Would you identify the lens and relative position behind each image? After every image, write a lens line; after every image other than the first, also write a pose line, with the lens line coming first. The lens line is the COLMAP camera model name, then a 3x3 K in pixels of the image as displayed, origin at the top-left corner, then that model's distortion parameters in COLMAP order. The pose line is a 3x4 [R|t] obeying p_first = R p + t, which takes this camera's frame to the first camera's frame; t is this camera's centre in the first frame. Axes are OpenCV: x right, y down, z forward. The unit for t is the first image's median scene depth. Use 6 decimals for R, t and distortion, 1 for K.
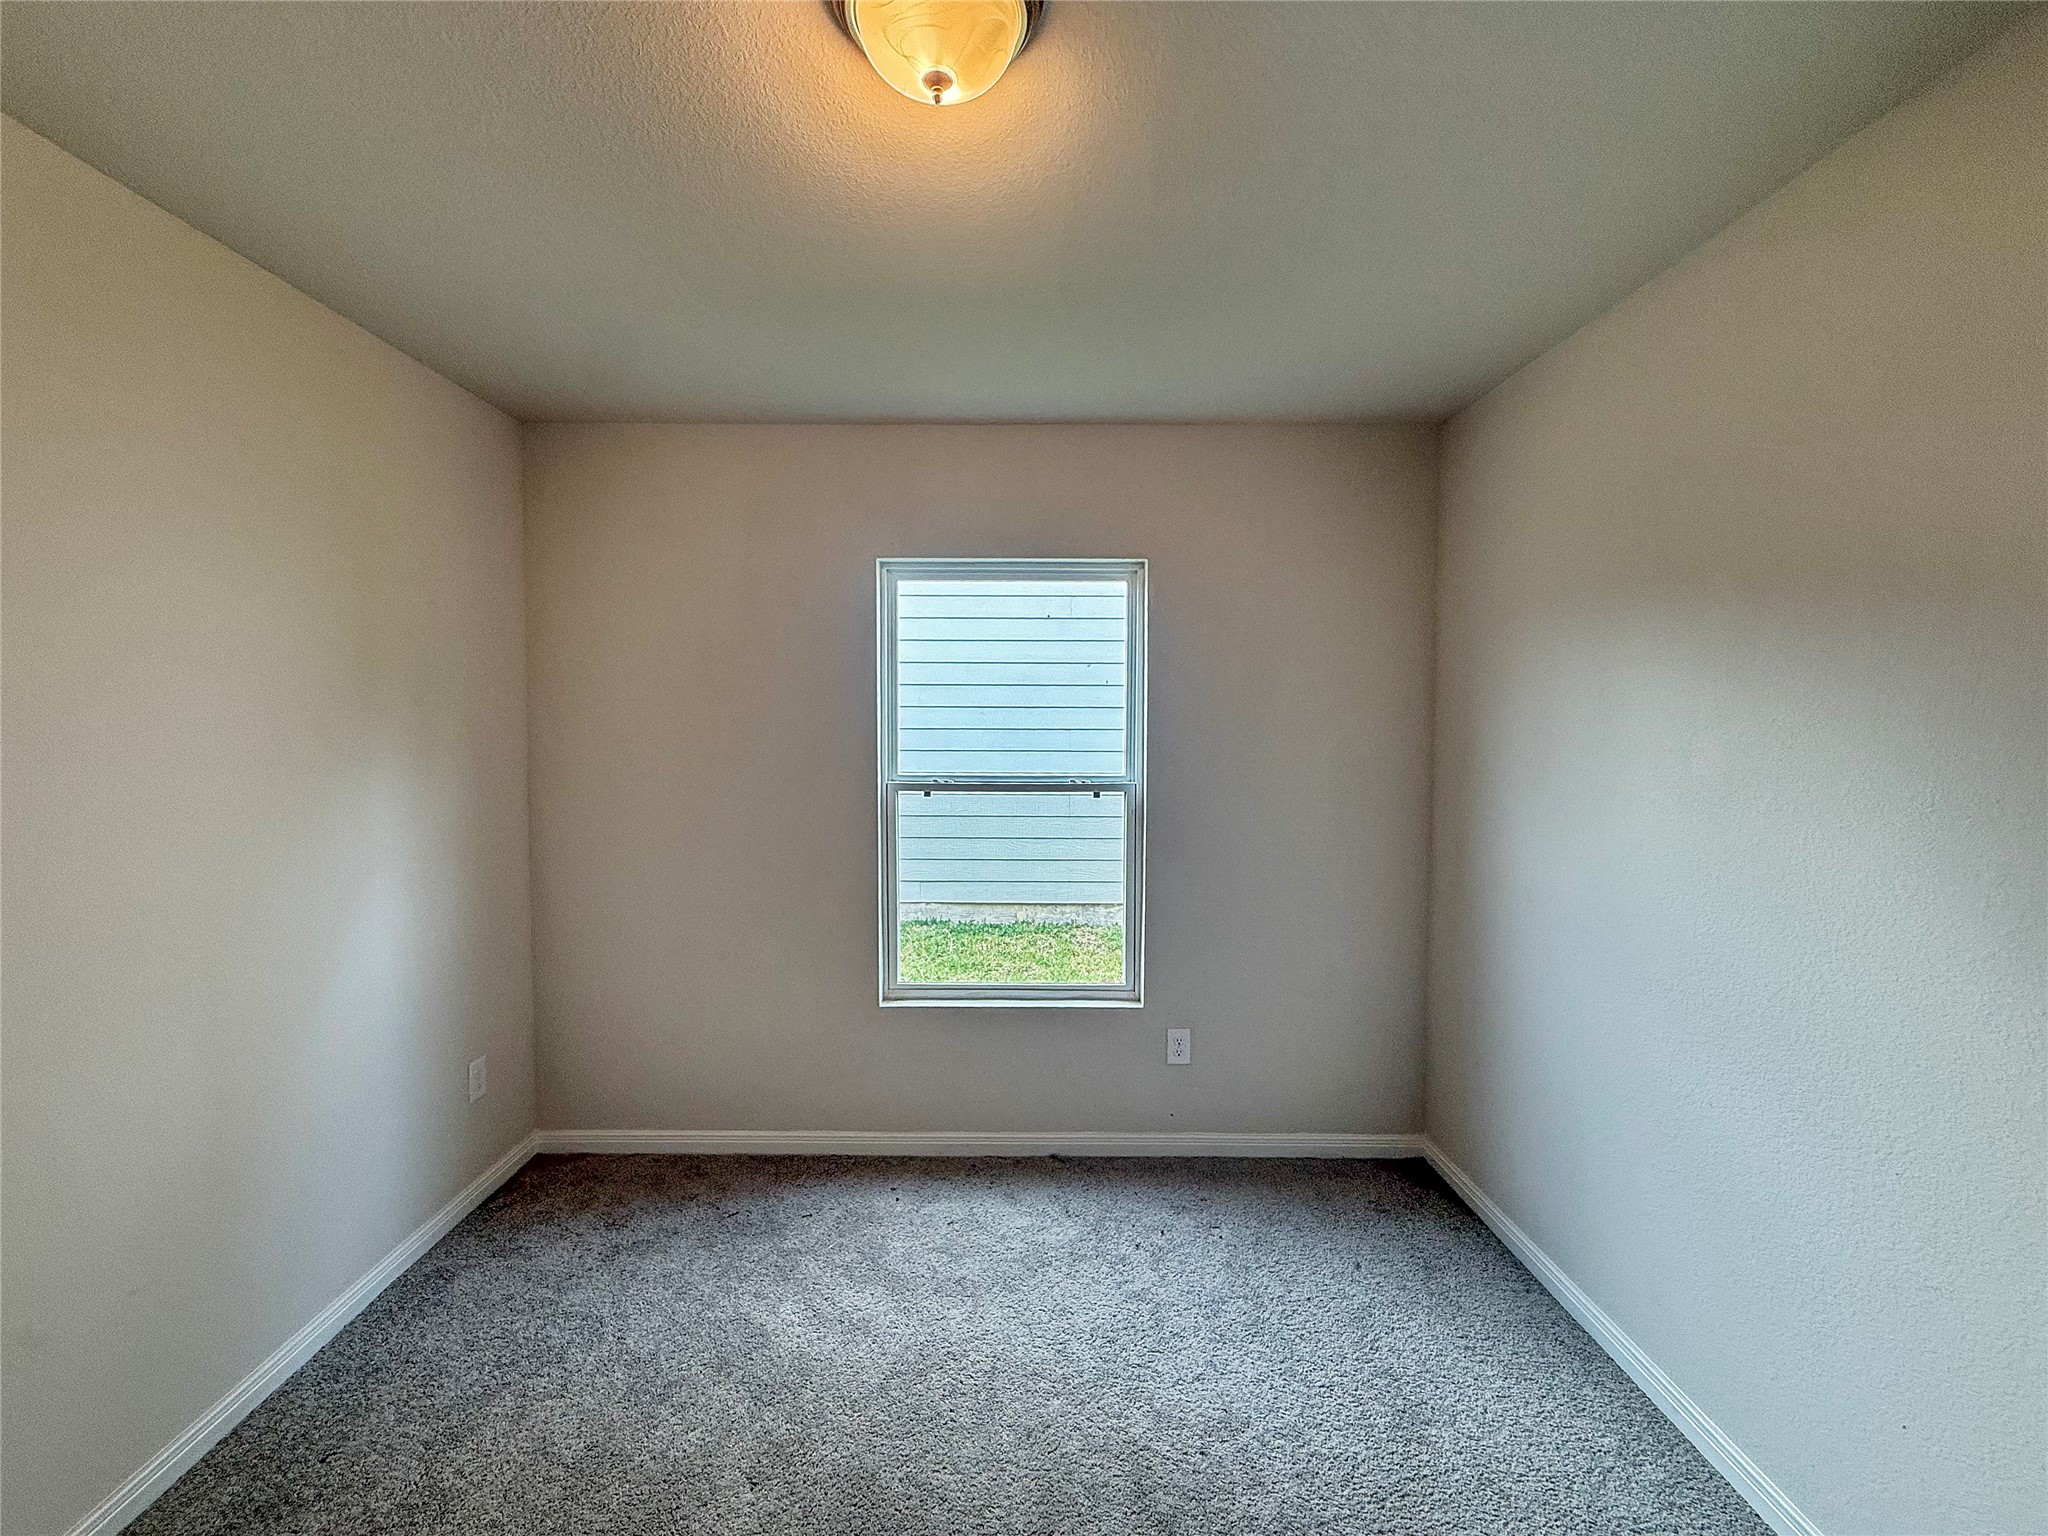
lens RADIAL K [[866.7, 0, 1002.4], [0, 866.7, 754.3], [0, 0, 1]] dist [-0.000506, 0.000135]
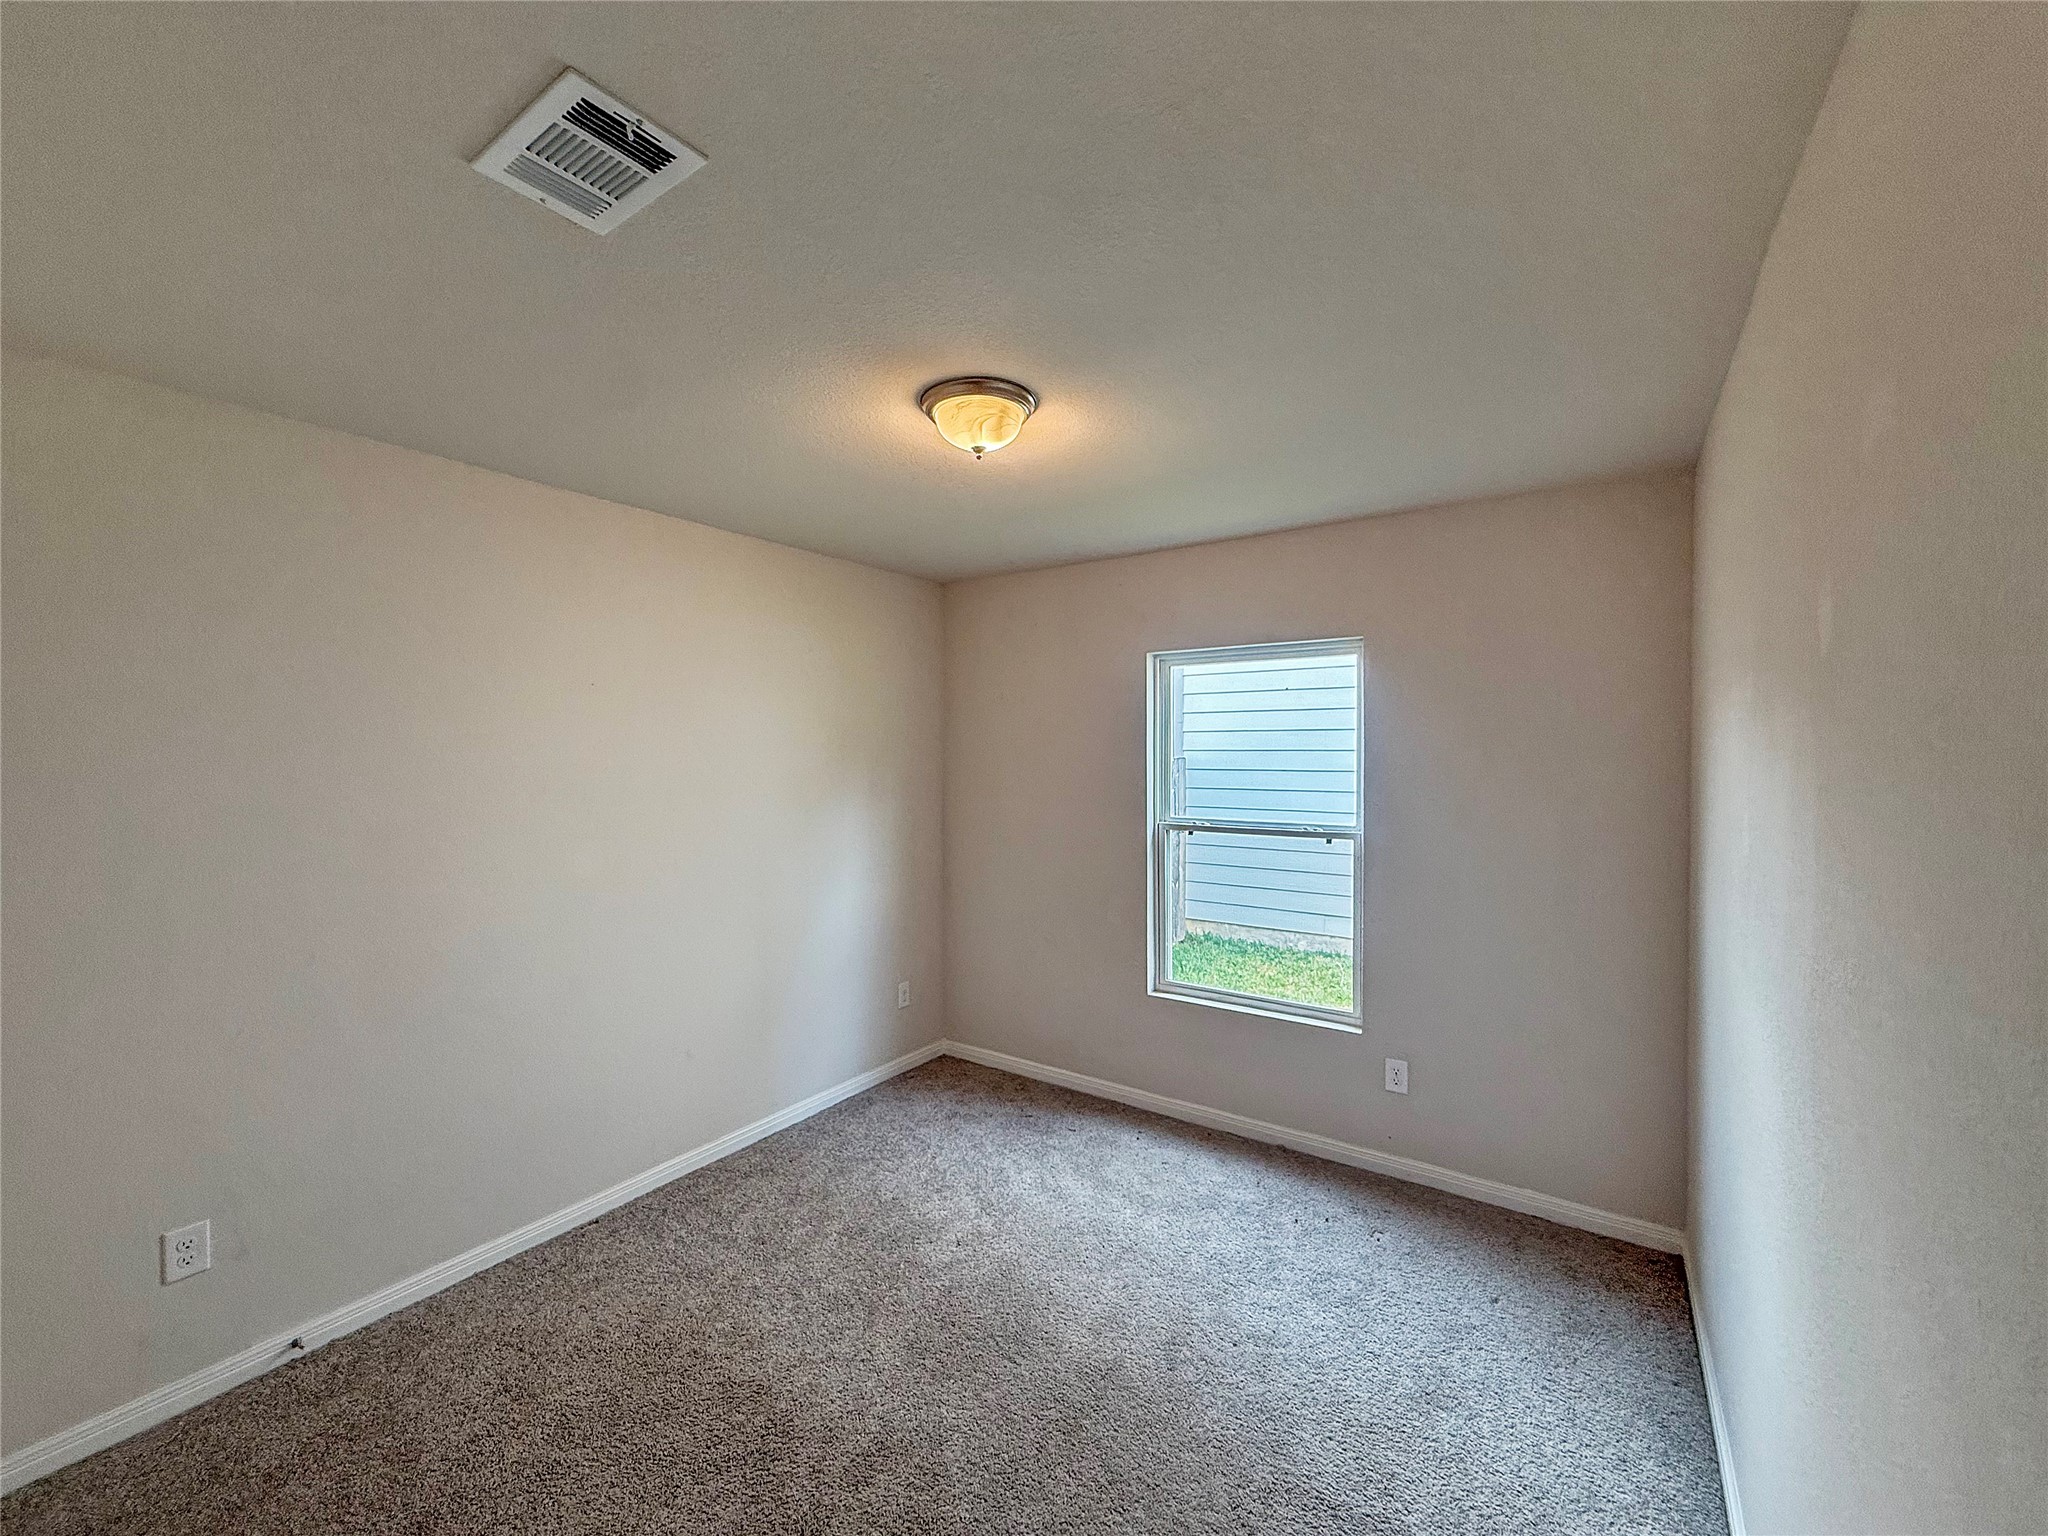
lens RADIAL K [[838.2, 0, 993.9], [0, 838.2, 755.0], [0, 0, 1]] dist [0.000562, 0.000008]
pose [[0.807635, -0.004315, -0.589667, 0.419373], [-0.015630, 0.999465, -0.028721, -0.029915], [0.589476, 0.032413, 0.807135, -0.168274]]
